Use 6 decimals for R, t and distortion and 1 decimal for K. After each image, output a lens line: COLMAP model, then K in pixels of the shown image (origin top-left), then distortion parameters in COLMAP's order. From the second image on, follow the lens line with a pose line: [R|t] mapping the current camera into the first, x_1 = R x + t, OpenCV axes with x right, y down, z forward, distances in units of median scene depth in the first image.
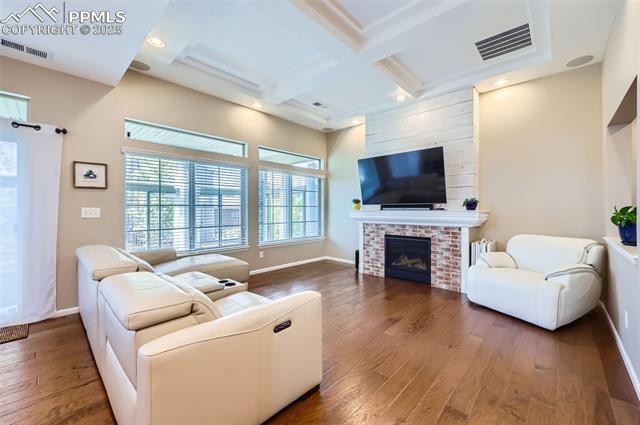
lens RADIAL K [[261.4, 0, 322.1], [0, 261.4, 209.9], [0, 0, 1]] dist [-0.001864, 0.000307]
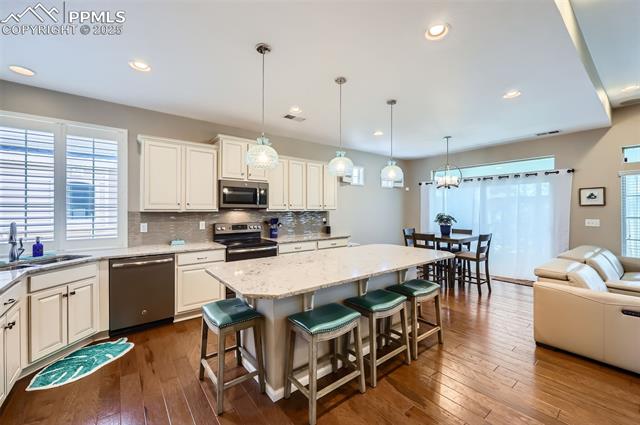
lens RADIAL K [[261.4, 0, 325.6], [0, 261.4, 209.1], [0, 0, 1]] dist [-0.001864, 0.000307]
pose [[-0.152164, -0.004717, -0.988344, 0.494789], [-0.002100, 0.999988, -0.004449, -0.037148], [0.988353, 0.001399, -0.152172, -0.144711]]
